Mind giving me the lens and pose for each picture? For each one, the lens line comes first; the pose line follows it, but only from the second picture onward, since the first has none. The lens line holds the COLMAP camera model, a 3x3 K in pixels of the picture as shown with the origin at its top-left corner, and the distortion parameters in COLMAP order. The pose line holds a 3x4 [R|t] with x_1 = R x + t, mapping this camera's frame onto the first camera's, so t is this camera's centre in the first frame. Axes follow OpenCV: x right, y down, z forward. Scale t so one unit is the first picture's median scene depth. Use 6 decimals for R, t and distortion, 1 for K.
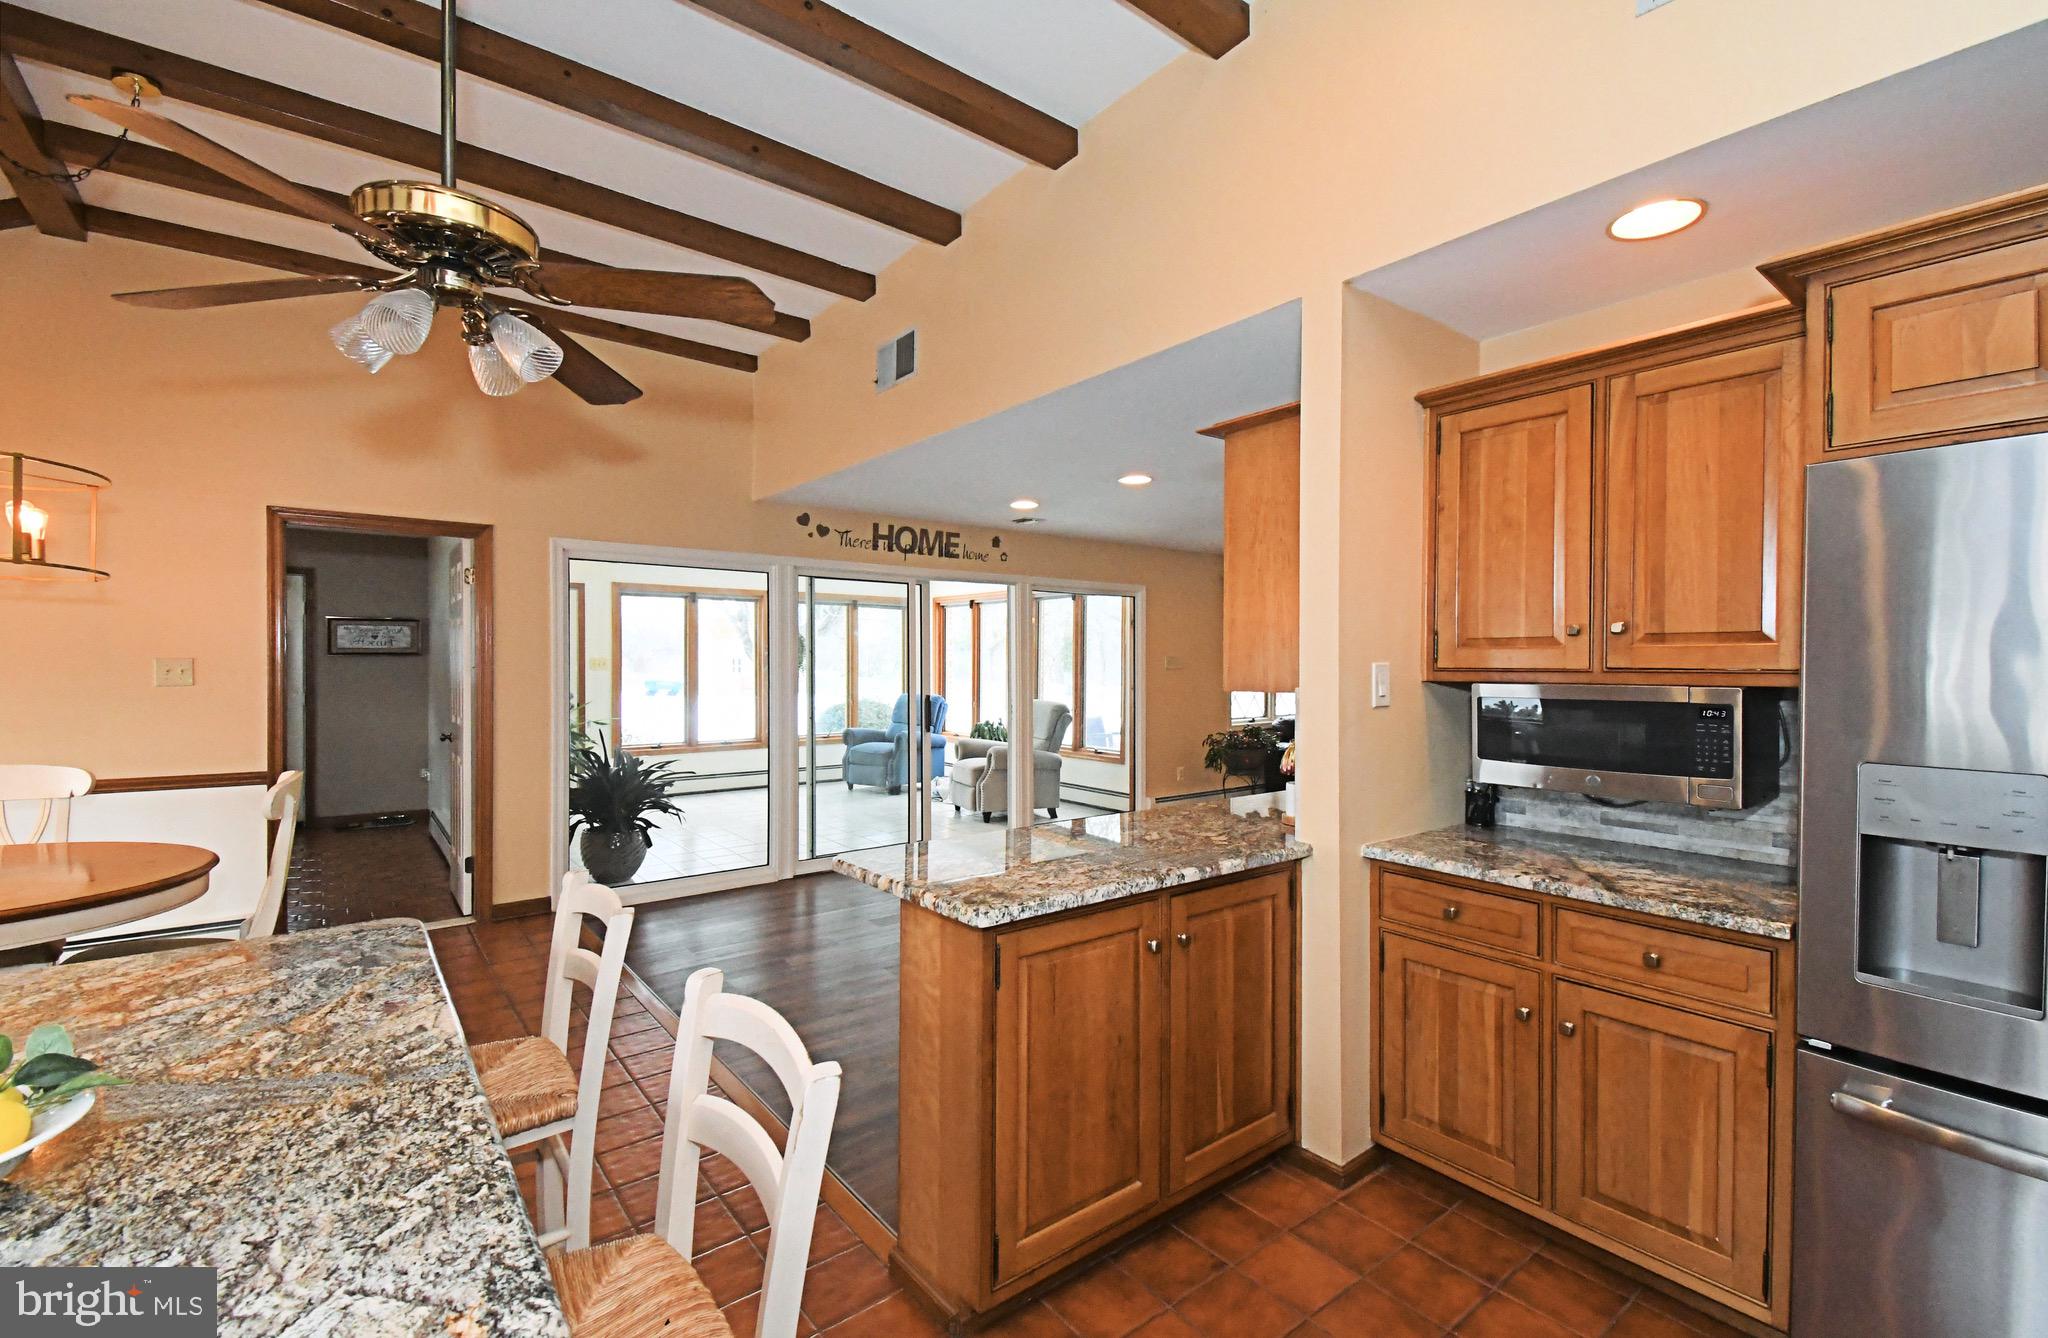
lens RADIAL K [[886.4, 0, 1056.1], [0, 886.4, 665.9], [0, 0, 1]] dist [0.005774, -0.003398]
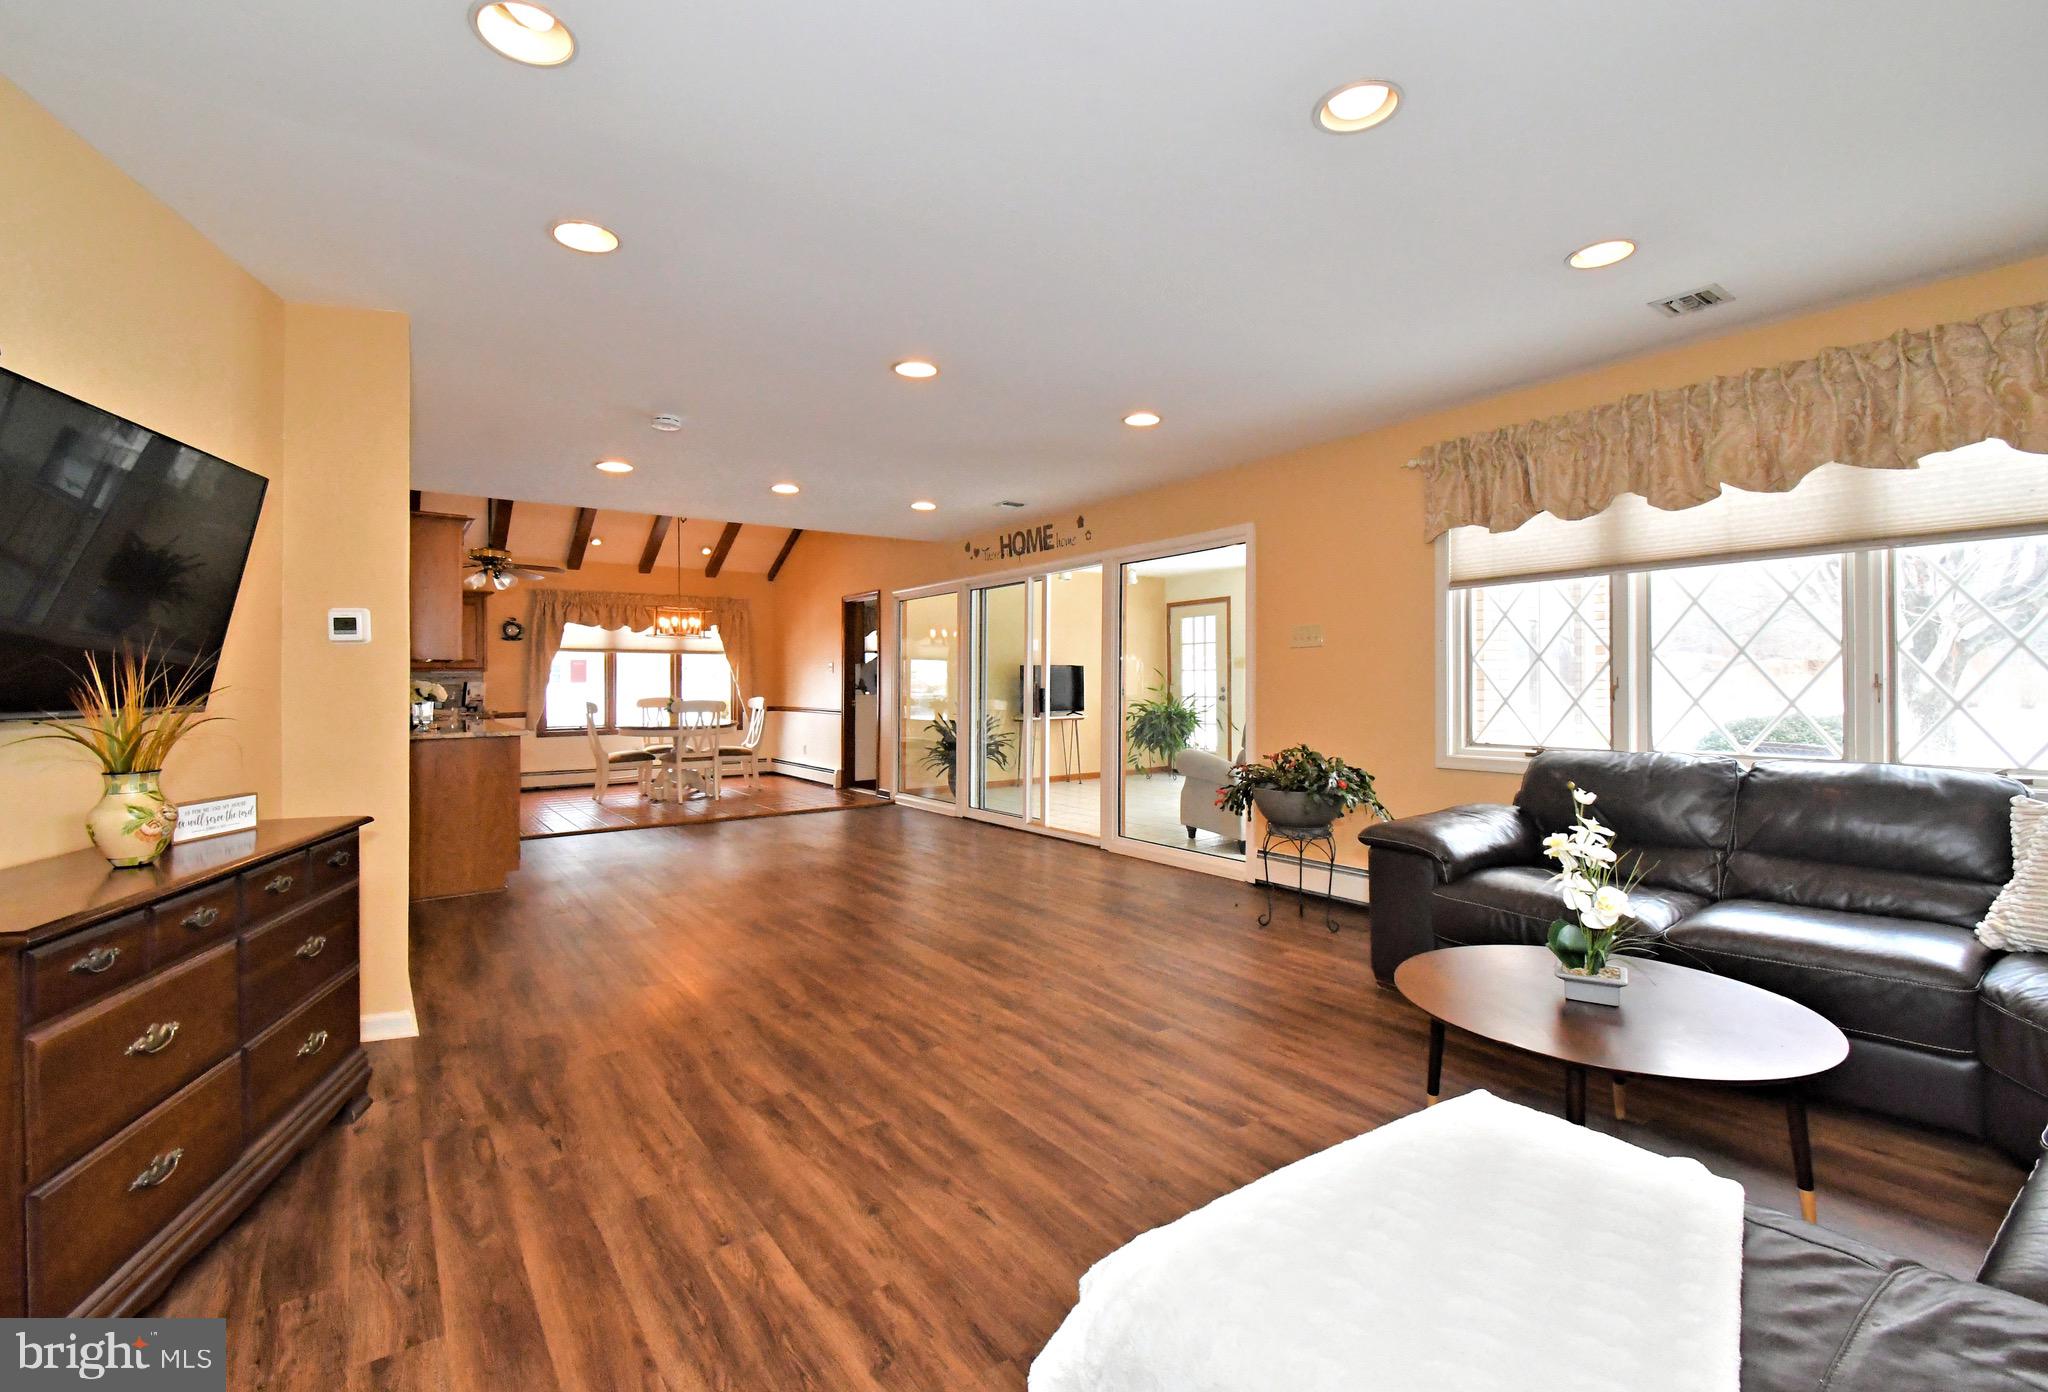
lens RADIAL K [[877.7, 0, 1037.8], [0, 877.7, 703.1], [0, 0, 1]] dist [-0.002483, -0.000157]
pose [[-0.064594, 0.020929, -0.997692, 2.389868], [0.003333, 0.999779, 0.020757, 0.097087], [0.997906, -0.001985, -0.064650, 2.747246]]
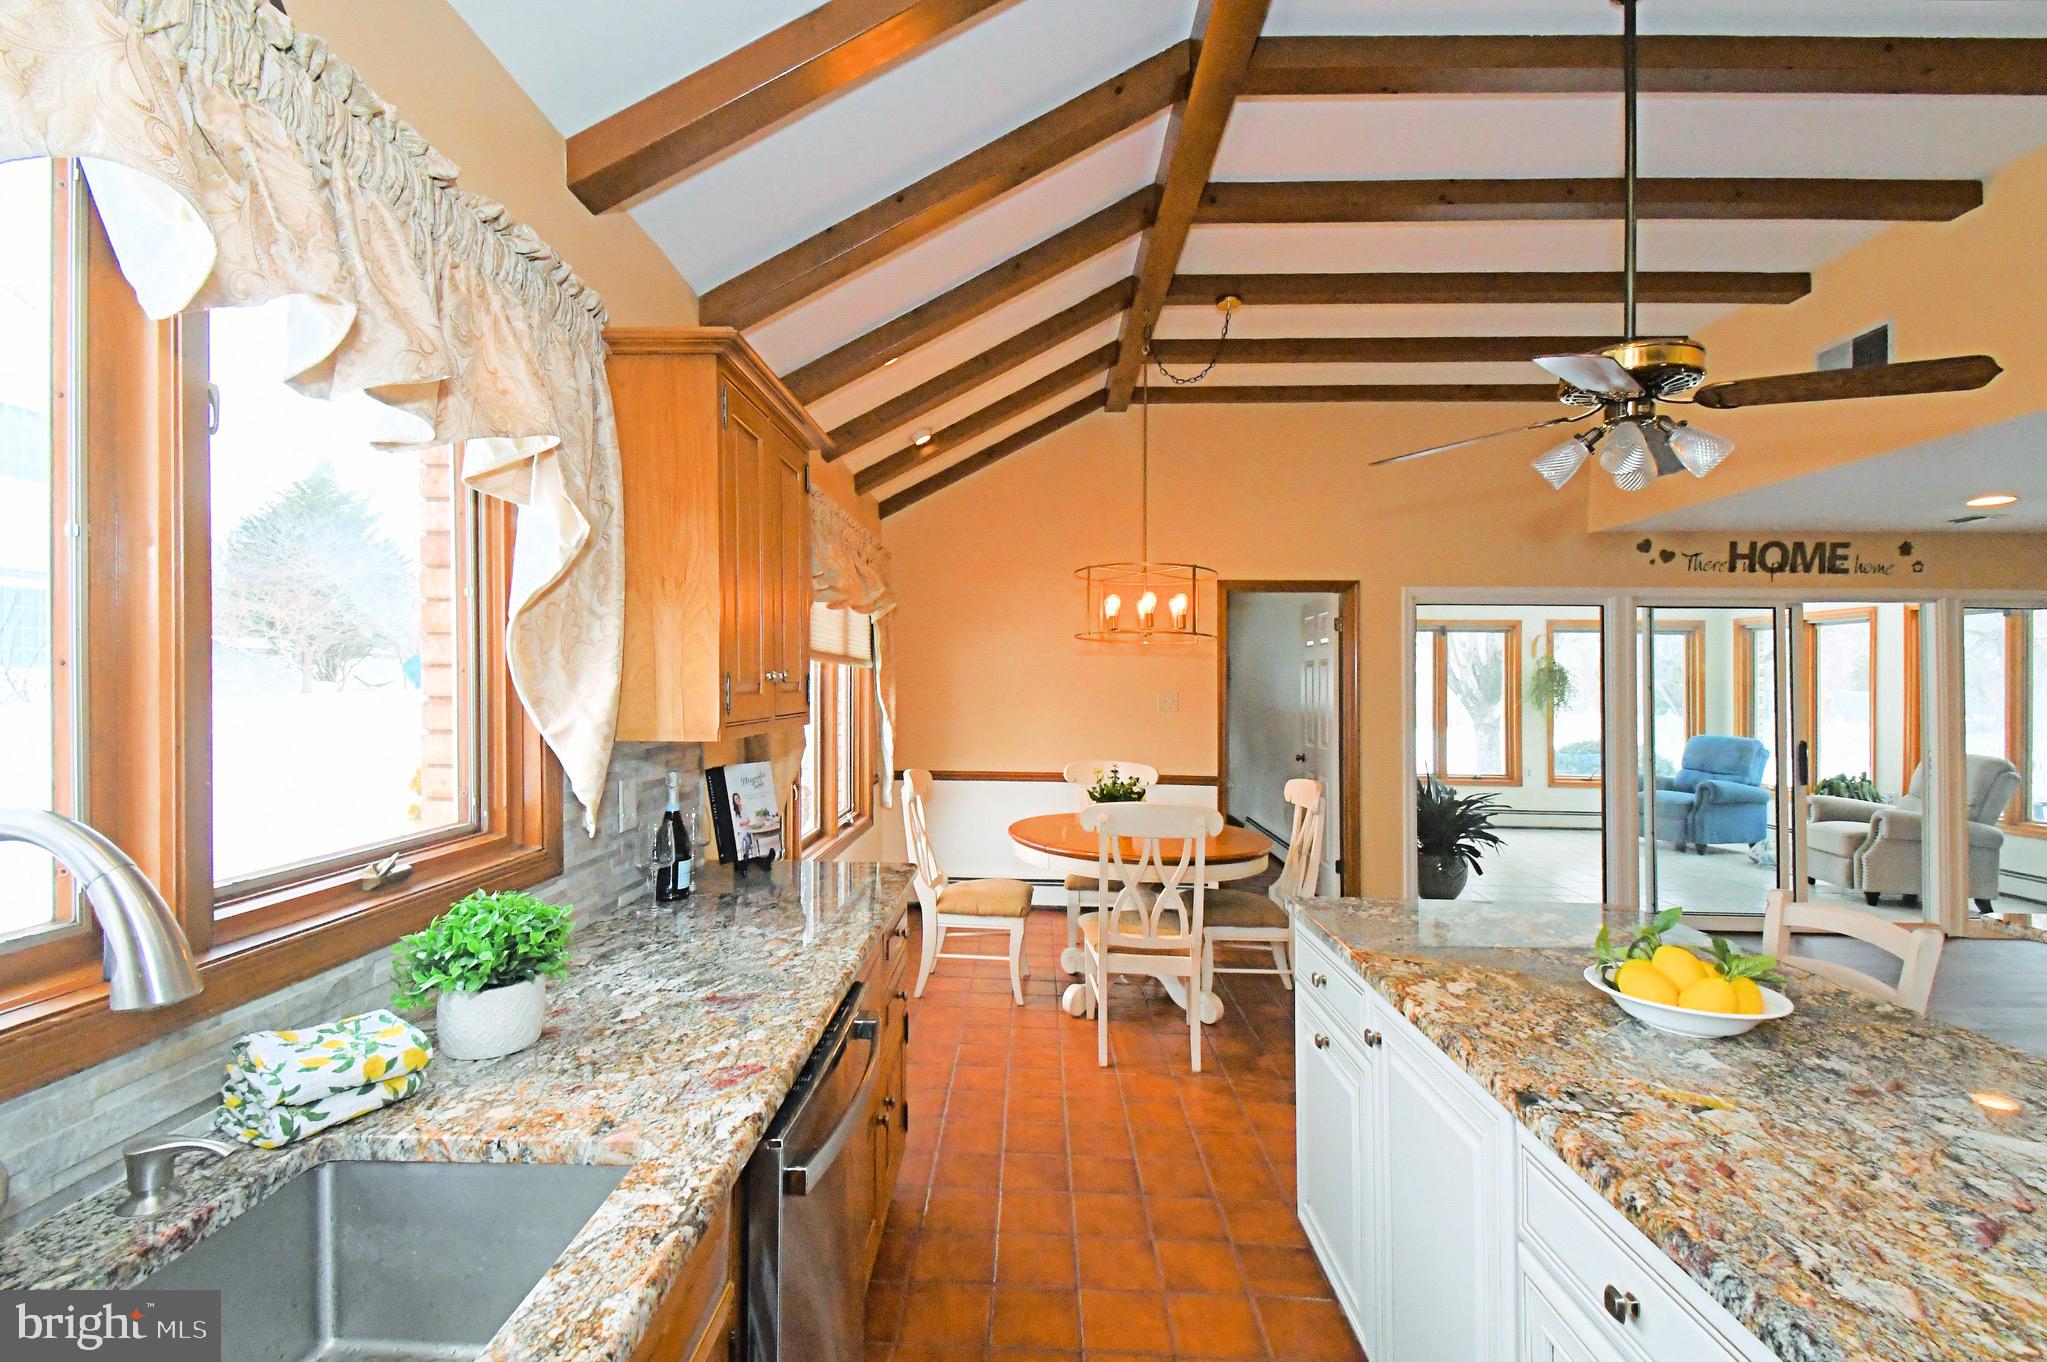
lens RADIAL K [[903.3, 0, 991.8], [0, 903.3, 676.0], [0, 0, 1]] dist [0.019465, -0.011872]
pose [[0.734035, -0.001672, -0.679110, -0.316361], [-0.012568, 0.999792, -0.016046, -0.010639], [0.678996, 0.020313, 0.733861, -0.379027]]
